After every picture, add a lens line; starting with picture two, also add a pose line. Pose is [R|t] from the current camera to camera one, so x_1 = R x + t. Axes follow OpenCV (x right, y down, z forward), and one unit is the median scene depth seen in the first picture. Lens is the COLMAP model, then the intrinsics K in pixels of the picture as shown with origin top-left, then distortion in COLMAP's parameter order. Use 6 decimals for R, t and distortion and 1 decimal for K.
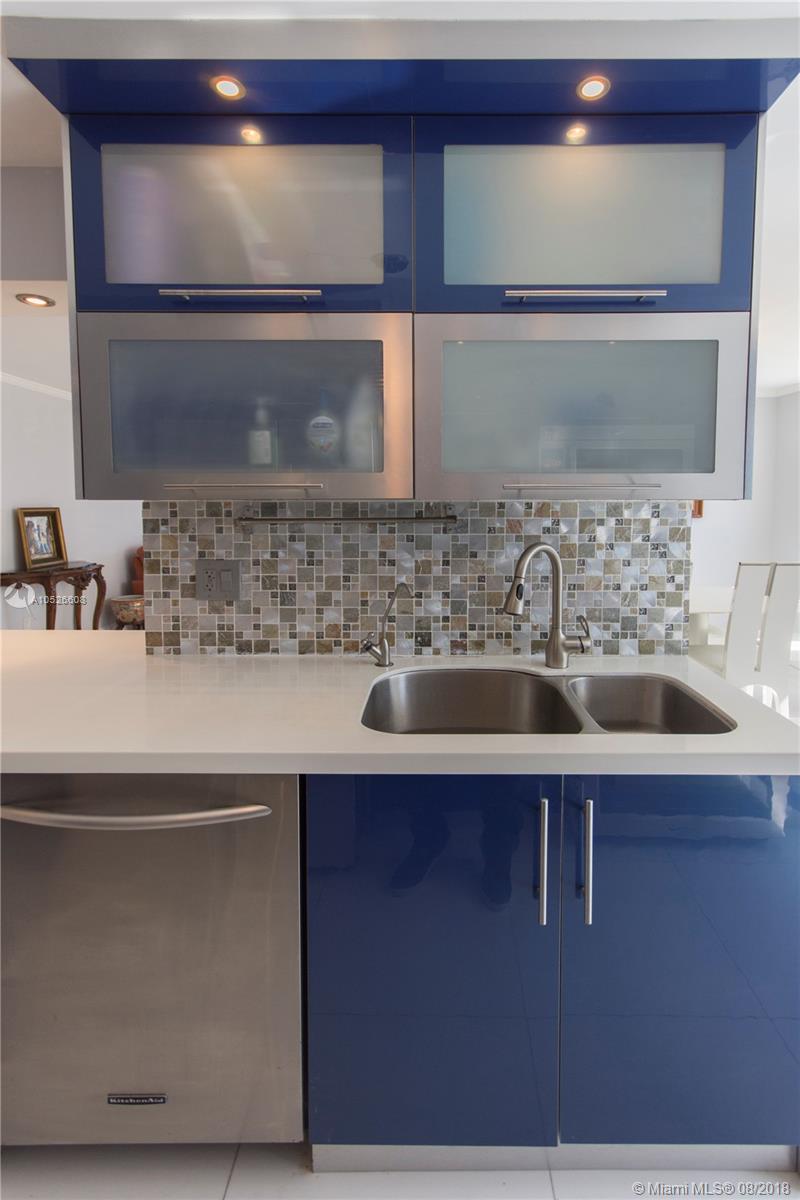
lens RADIAL K [[531.2, 0, 381.6], [0, 531.2, 530.5], [0, 0, 1]] dist [0.003979, 0.000434]
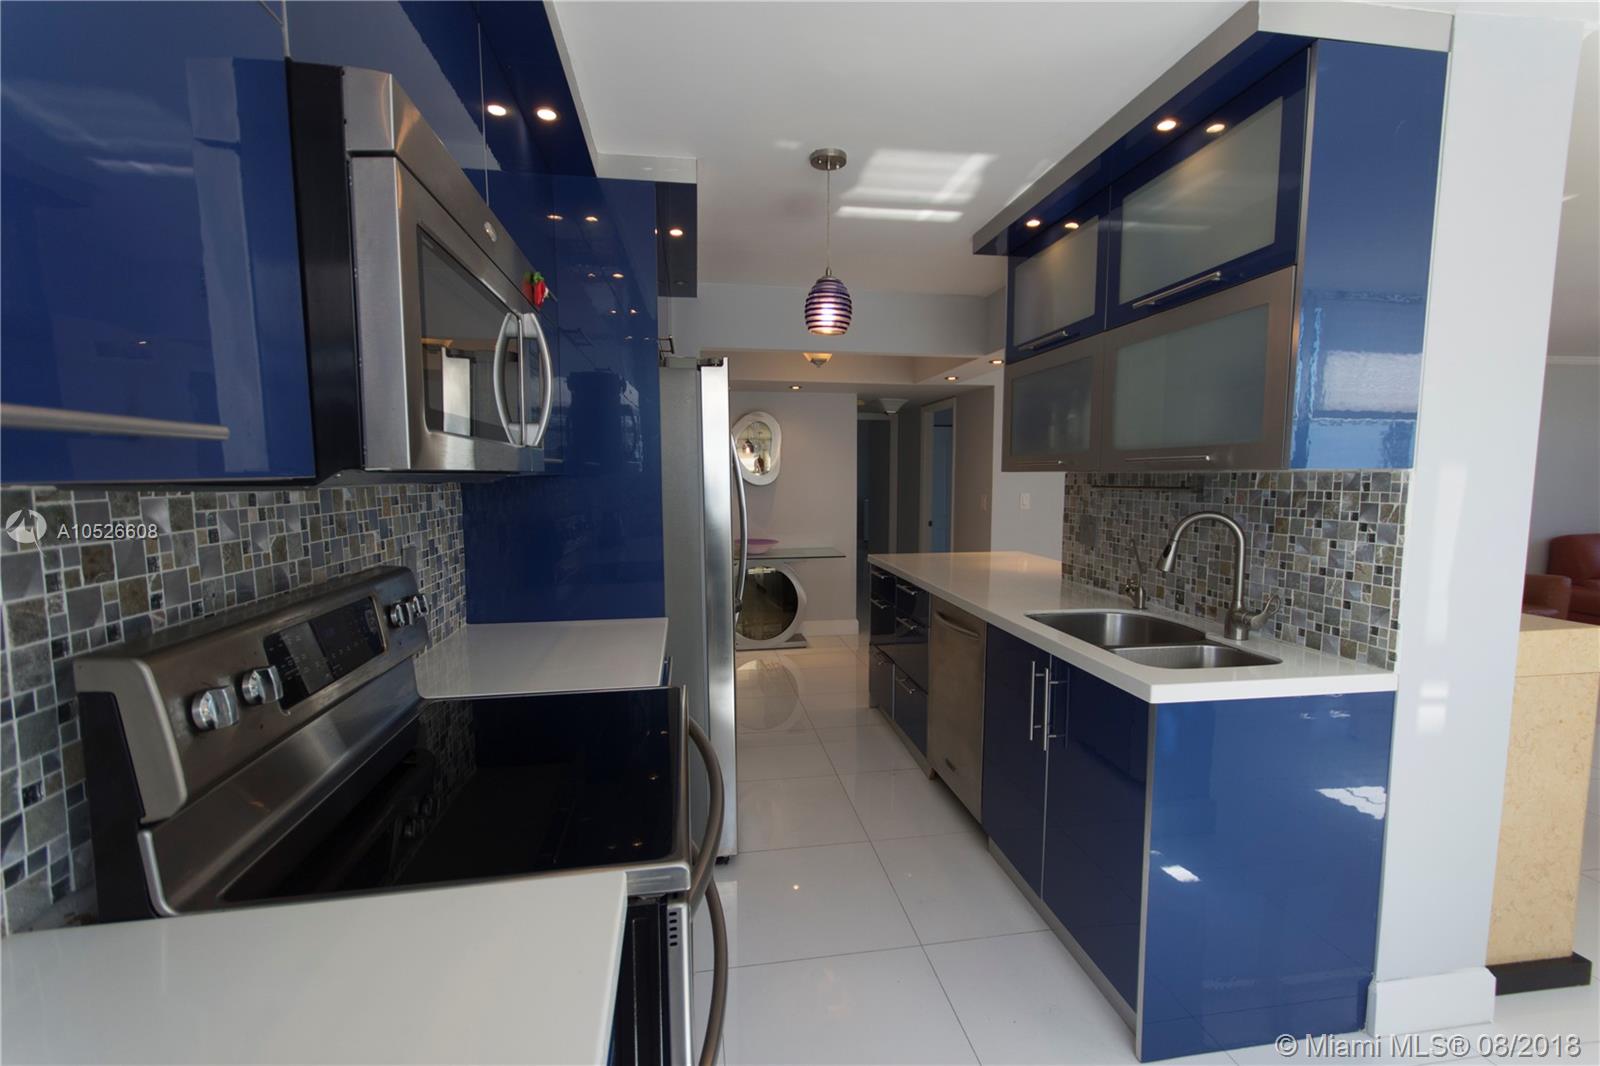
lens RADIAL K [[704.0, 0, 800.5], [0, 704.0, 543.5], [0, 0, 1]] dist [0.003432, 0.003390]
pose [[0.148284, 0.095826, -0.984291, 1.397480], [-0.053602, 0.994610, 0.088755, 0.005144], [0.987491, 0.039599, 0.152621, -0.009906]]
